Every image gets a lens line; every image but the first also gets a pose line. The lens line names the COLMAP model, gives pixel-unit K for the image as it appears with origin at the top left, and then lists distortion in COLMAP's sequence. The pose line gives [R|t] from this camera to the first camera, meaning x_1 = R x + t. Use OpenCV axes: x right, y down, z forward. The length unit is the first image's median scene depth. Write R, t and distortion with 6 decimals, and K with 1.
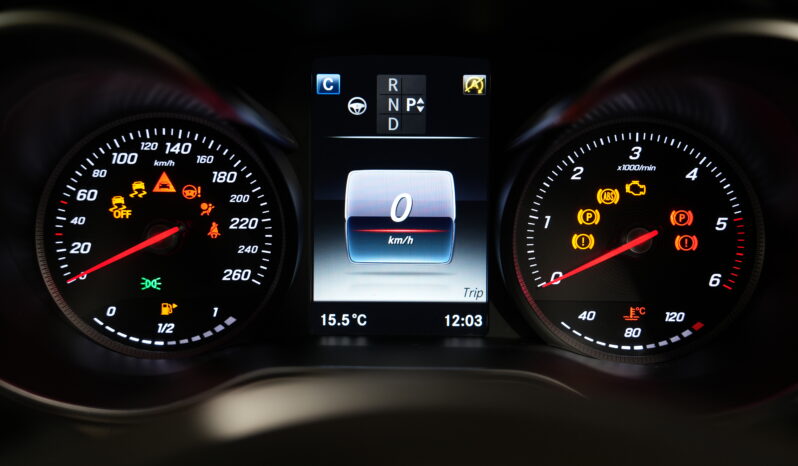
lens RADIAL K [[1009.6, 0, 412.5], [0, 1009.6, 231.5], [0, 0, 1]] dist [0.111159, 0.000358]
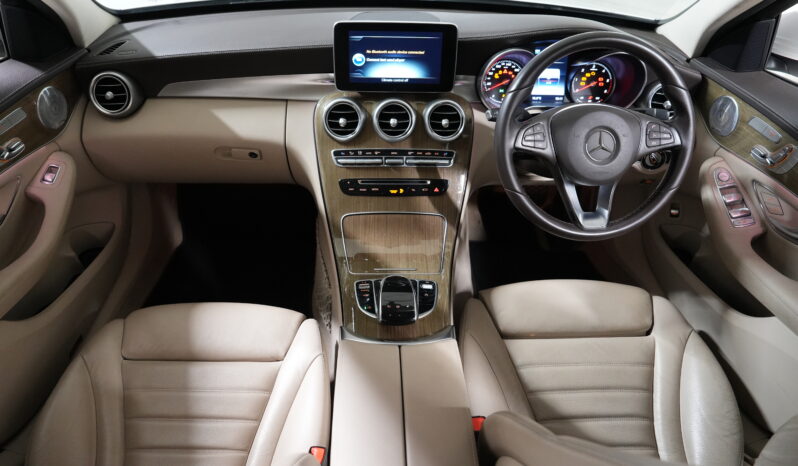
lens RADIAL K [[536.8, 0, 399.0], [0, 536.8, 233.0], [0, 0, 1]] dist [-0.112825, 0.079887]
pose [[0.999440, -0.011223, 0.031523, -0.883243], [0.001211, 0.953587, 0.301115, -0.074838], [-0.033439, -0.300908, 0.953067, -1.815673]]
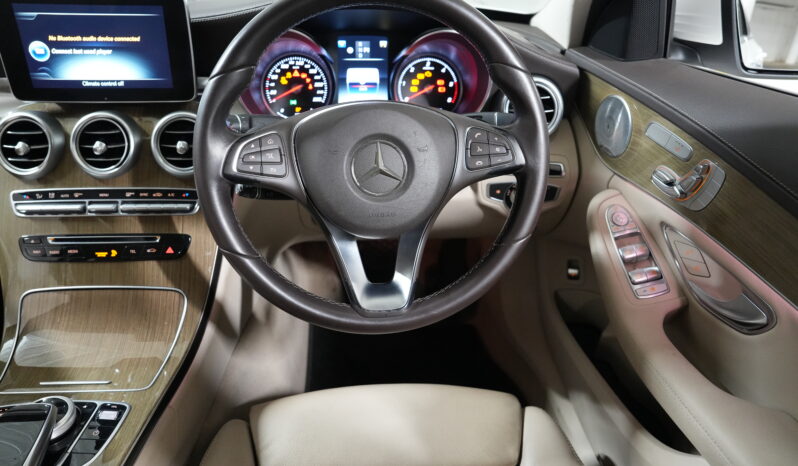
lens RADIAL K [[536.8, 0, 399.0], [0, 536.8, 233.0], [0, 0, 1]] dist [-0.112825, 0.079887]
pose [[0.995772, -0.026832, 0.087850, -0.064417], [0.008758, 0.979763, 0.199970, 0.131746], [-0.091438, -0.198355, 0.975856, -0.943050]]
